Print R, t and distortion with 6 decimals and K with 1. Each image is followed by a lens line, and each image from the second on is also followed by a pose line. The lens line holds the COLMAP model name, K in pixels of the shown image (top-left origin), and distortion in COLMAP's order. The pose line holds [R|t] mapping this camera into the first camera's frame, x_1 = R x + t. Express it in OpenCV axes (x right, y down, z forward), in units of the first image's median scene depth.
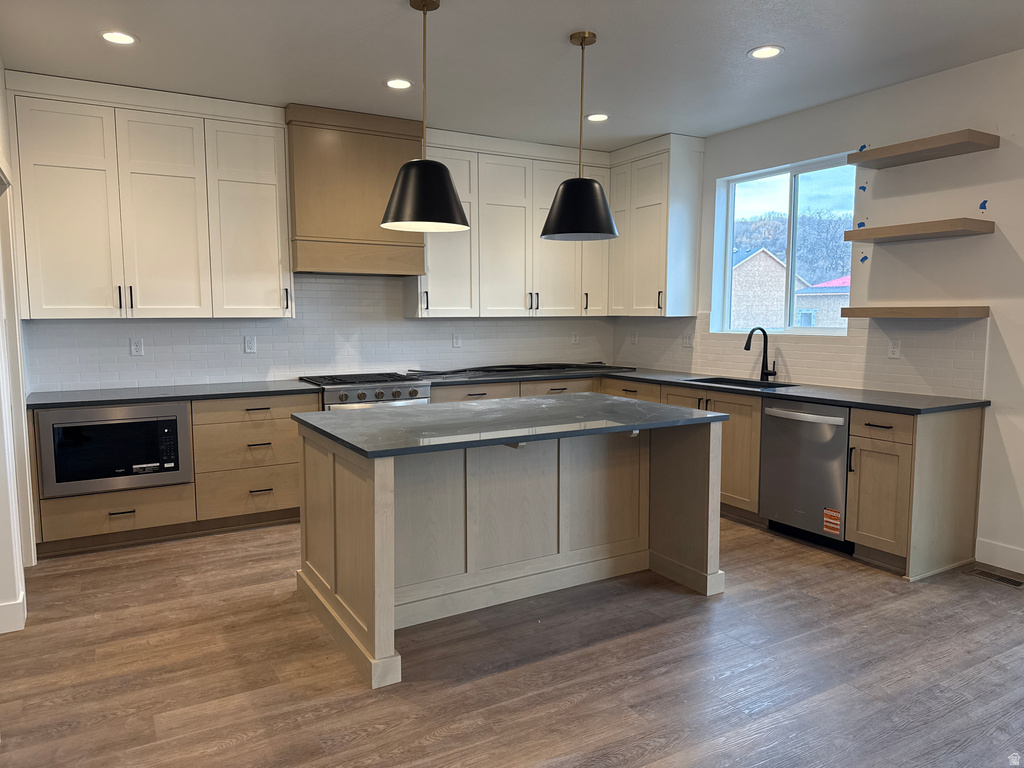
lens RADIAL K [[714.8, 0, 518.9], [0, 714.8, 381.9], [0, 0, 1]] dist [0.027238, -0.009676]
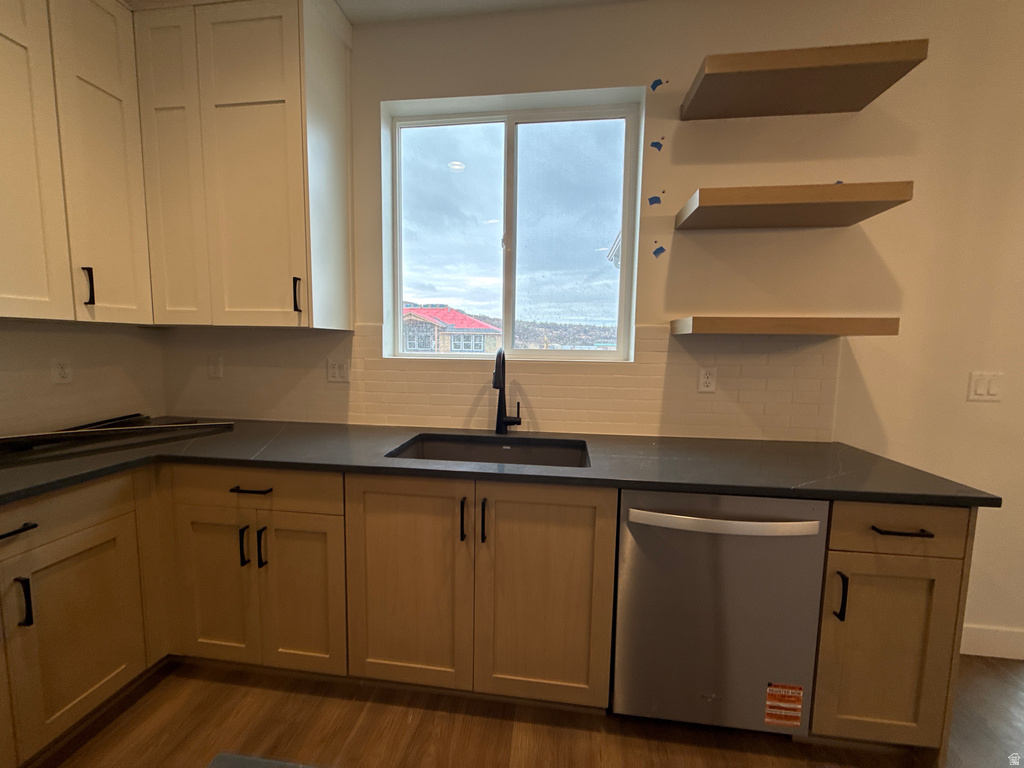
lens RADIAL K [[407.0, 0, 503.9], [0, 407.0, 386.6], [0, 0, 1]] dist [-0.003026, 0.000407]
pose [[0.619291, -0.063812, 0.782564, 0.063863], [0.057820, 0.997692, 0.035597, -0.056160], [-0.783029, 0.023203, 0.621552, 0.778588]]
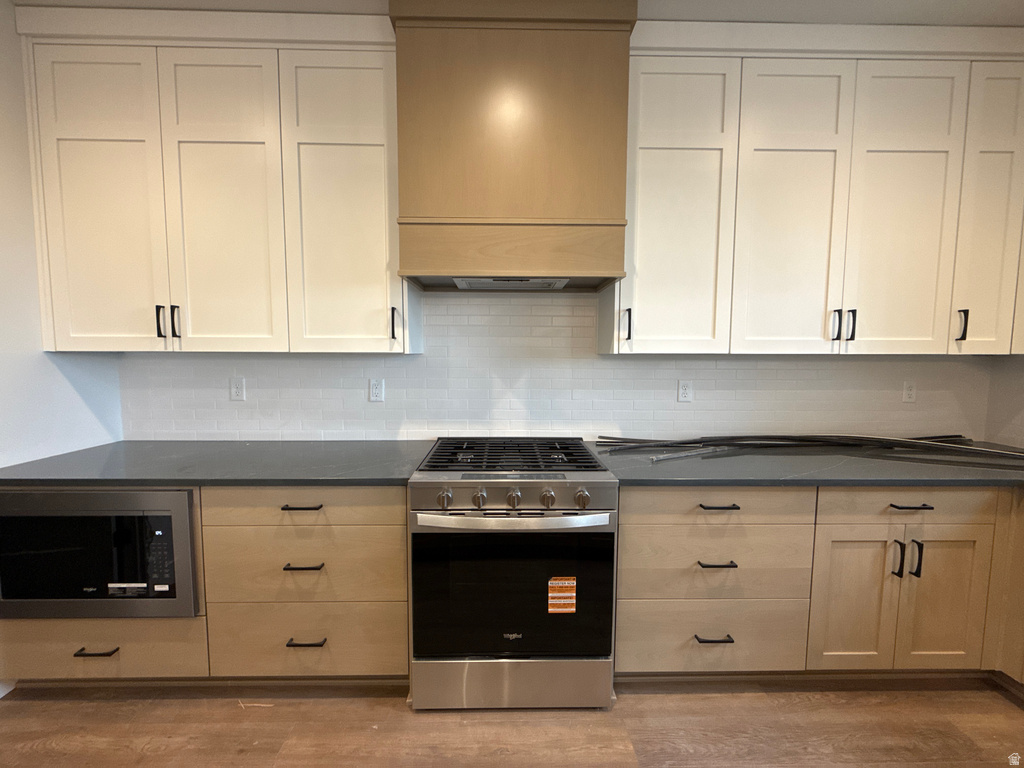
lens RADIAL K [[407.0, 0, 508.9], [0, 407.0, 385.2], [0, 0, 1]] dist [-0.003026, 0.000407]
pose [[0.868594, 0.040174, -0.493893, -0.051221], [-0.052856, 0.998533, -0.011734, -0.058481], [0.492697, 0.036297, 0.869443, 0.698419]]
